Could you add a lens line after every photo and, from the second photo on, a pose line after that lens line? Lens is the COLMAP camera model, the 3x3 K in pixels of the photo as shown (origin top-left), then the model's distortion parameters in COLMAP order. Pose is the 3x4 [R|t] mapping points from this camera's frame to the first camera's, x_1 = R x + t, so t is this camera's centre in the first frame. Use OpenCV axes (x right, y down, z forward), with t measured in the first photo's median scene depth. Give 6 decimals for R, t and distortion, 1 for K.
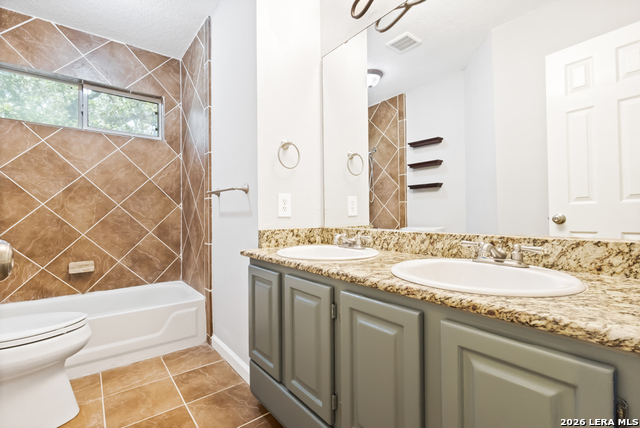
lens RADIAL K [[299.8, 0, 316.3], [0, 299.8, 214.4], [0, 0, 1]] dist [-0.004566, 0.001186]
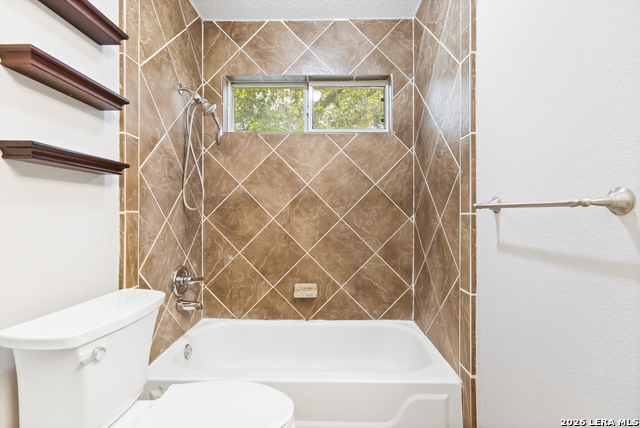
lens RADIAL K [[299.8, 0, 318.9], [0, 299.8, 214.1], [0, 0, 1]] dist [-0.004566, 0.001186]
pose [[0.781495, 0.005366, -0.623888, -0.205391], [-0.002598, 0.999982, 0.005347, -0.050263], [0.623906, -0.002558, 0.781495, 0.334110]]
